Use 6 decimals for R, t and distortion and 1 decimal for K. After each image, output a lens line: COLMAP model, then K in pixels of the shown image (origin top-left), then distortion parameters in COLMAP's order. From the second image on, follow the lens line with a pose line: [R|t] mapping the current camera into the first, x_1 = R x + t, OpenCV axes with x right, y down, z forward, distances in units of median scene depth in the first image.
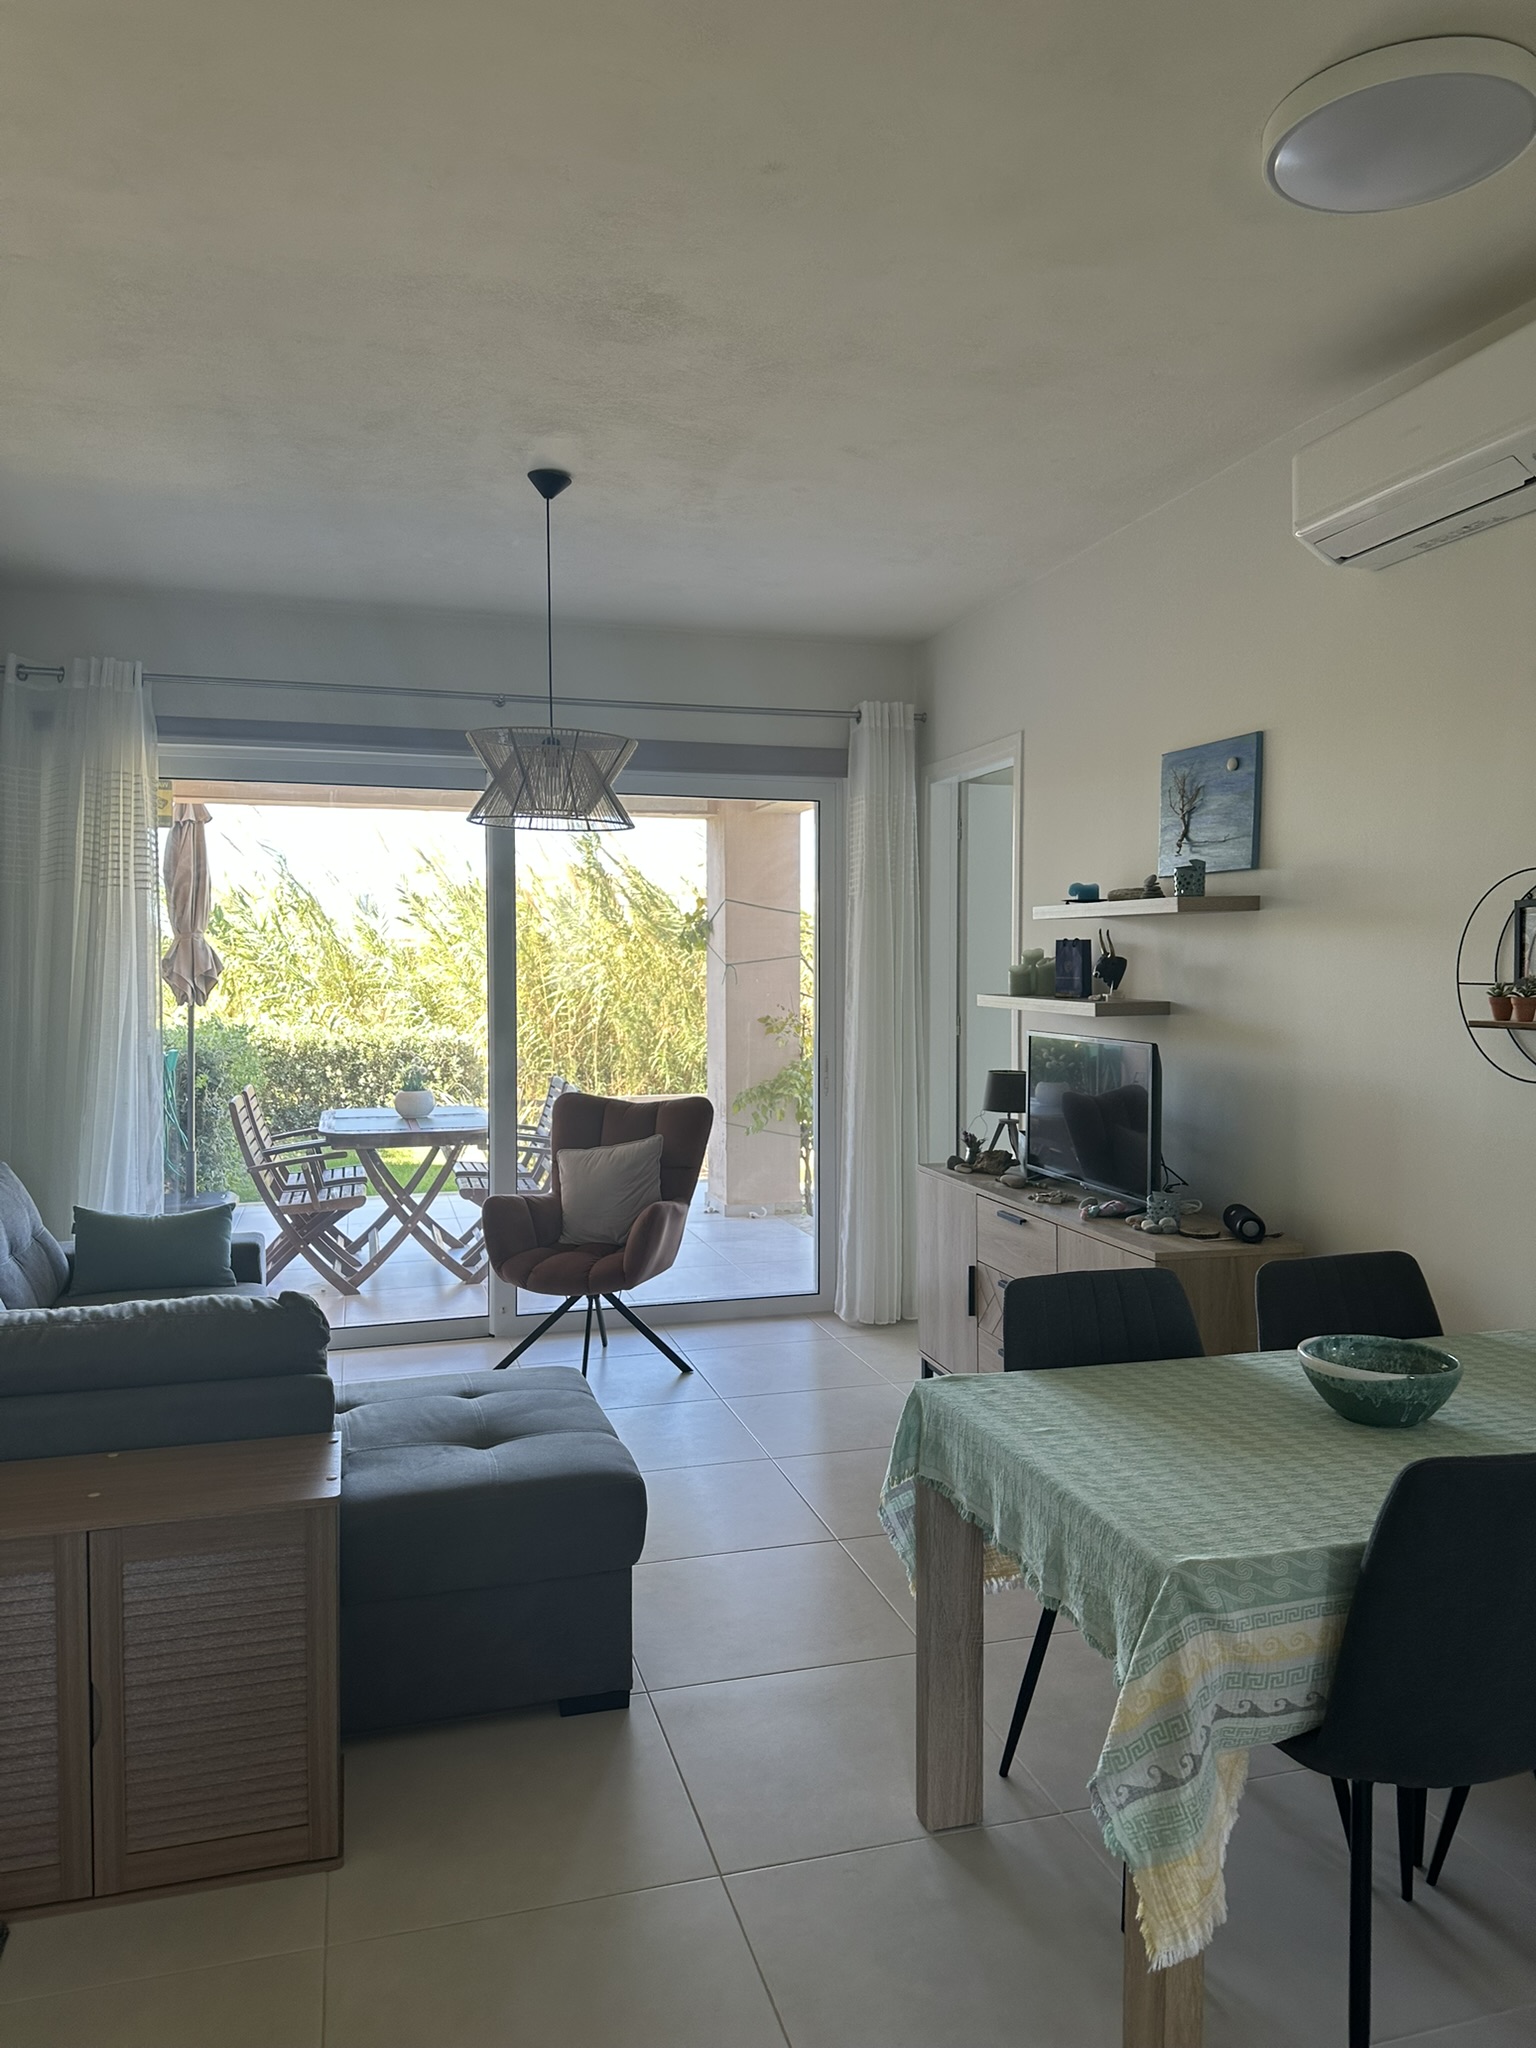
lens RADIAL K [[1448.7, 0, 771.9], [0, 1448.7, 1017.4], [0, 0, 1]] dist [0.024993, -0.003421]
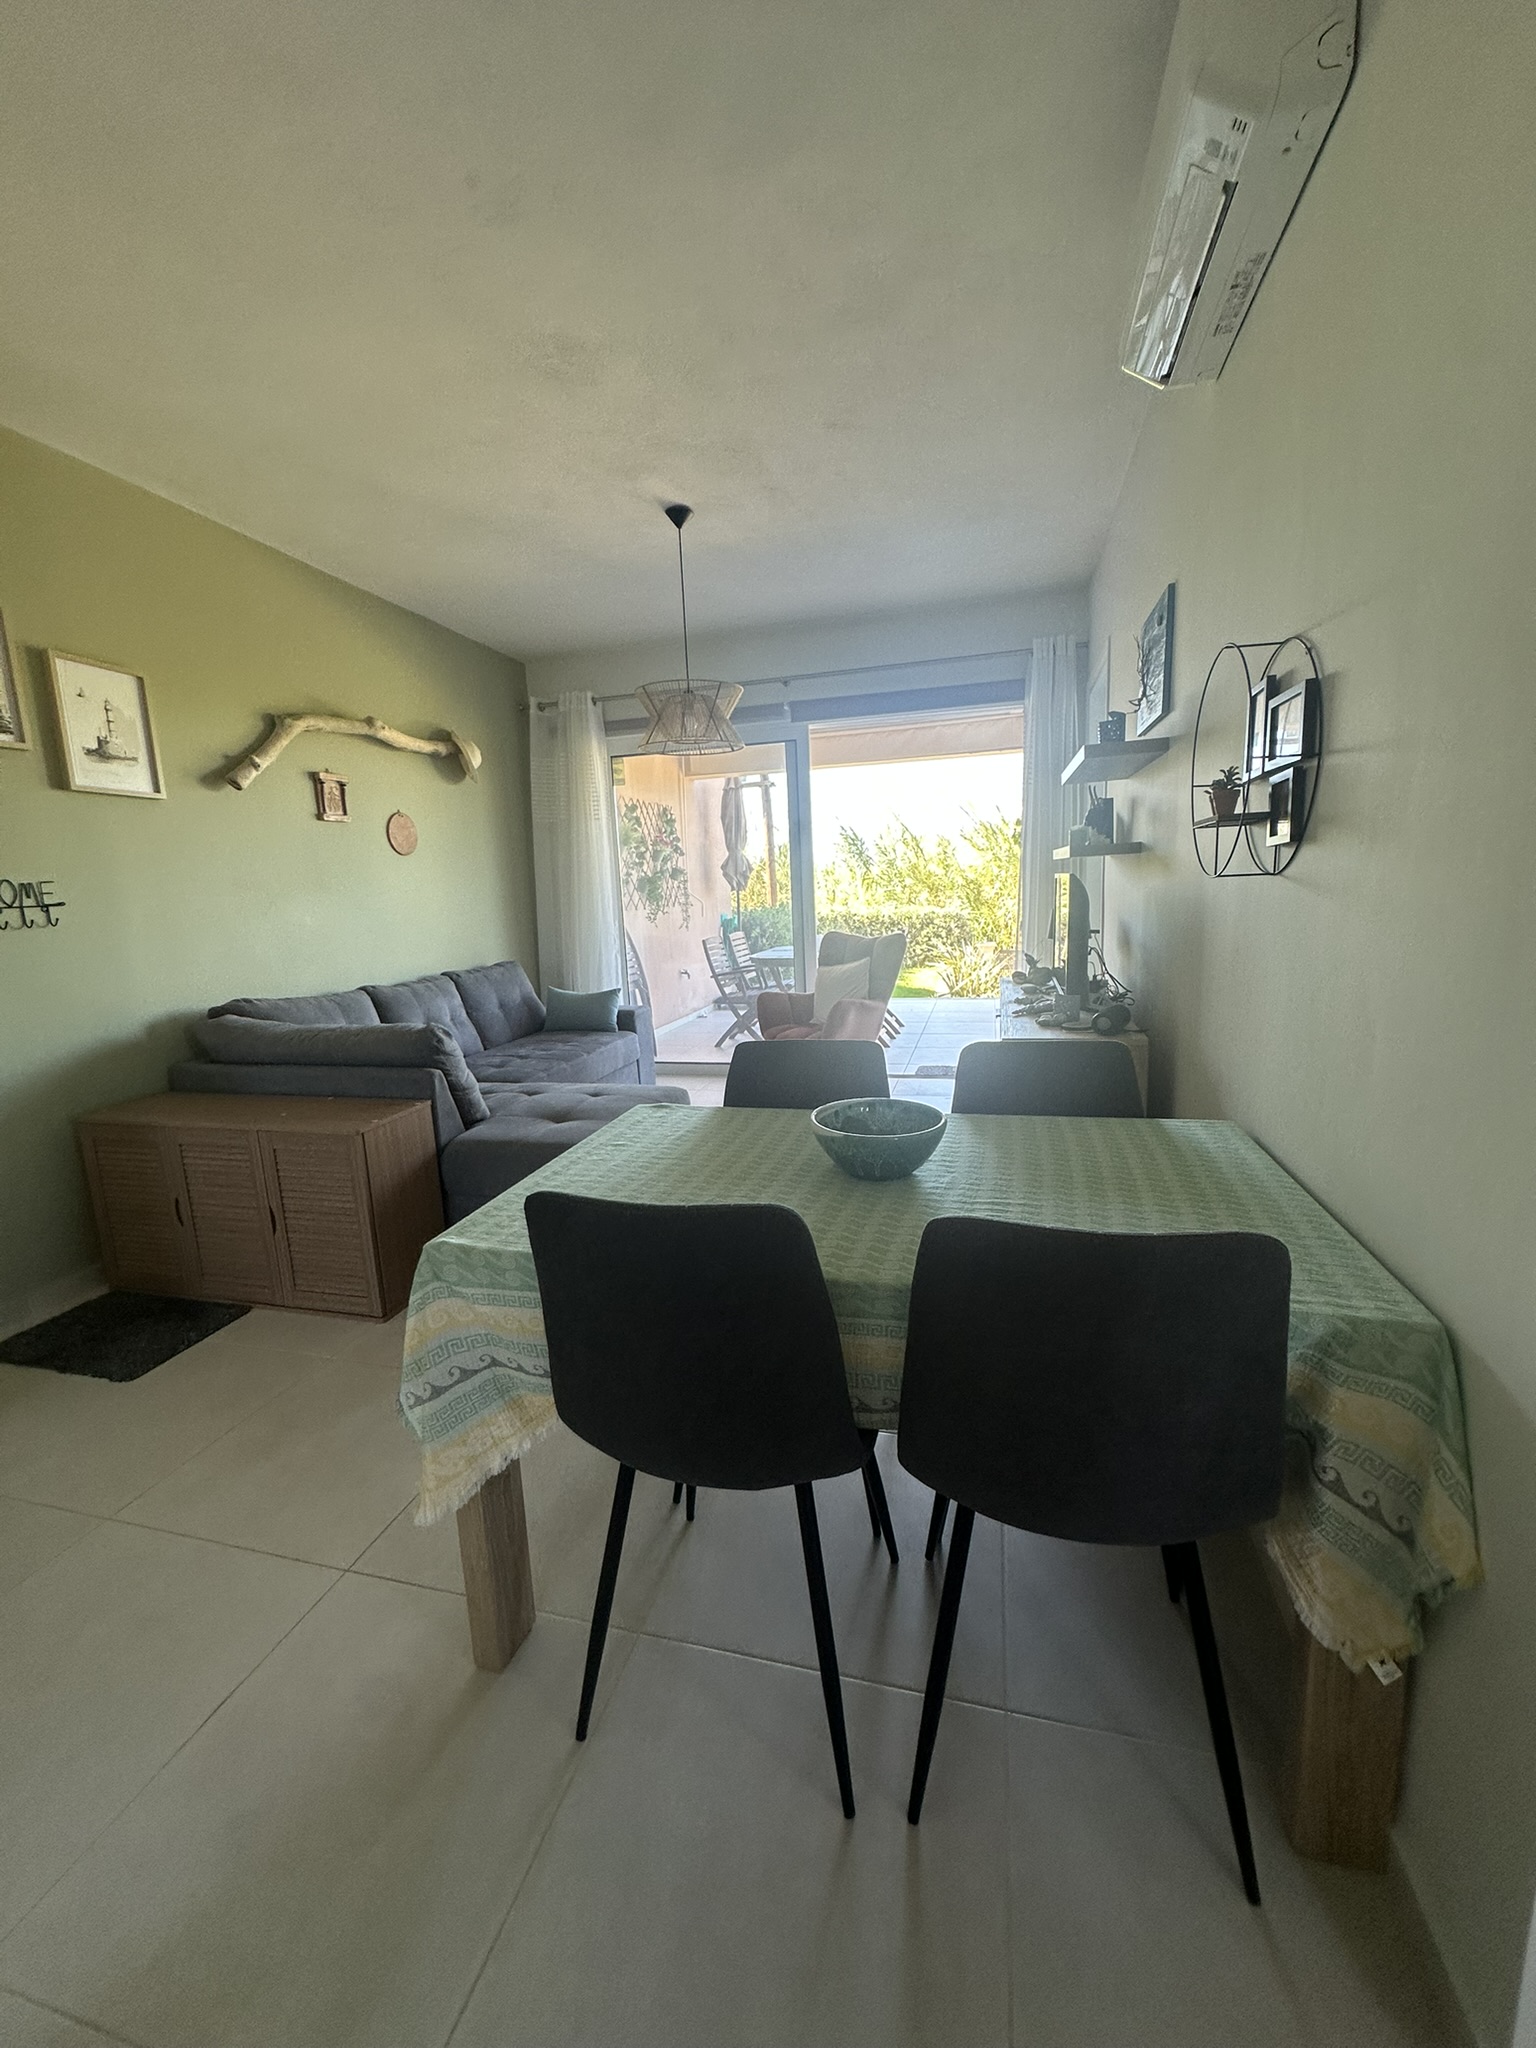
lens RADIAL K [[819.7, 0, 772.9], [0, 819.7, 1029.5], [0, 0, 1]] dist [0.001849, 0.000133]
pose [[0.854587, 0.054201, -0.516471, 0.401951], [0.022150, 0.989829, 0.140529, 0.044340], [0.518835, -0.131534, 0.844695, 0.259779]]
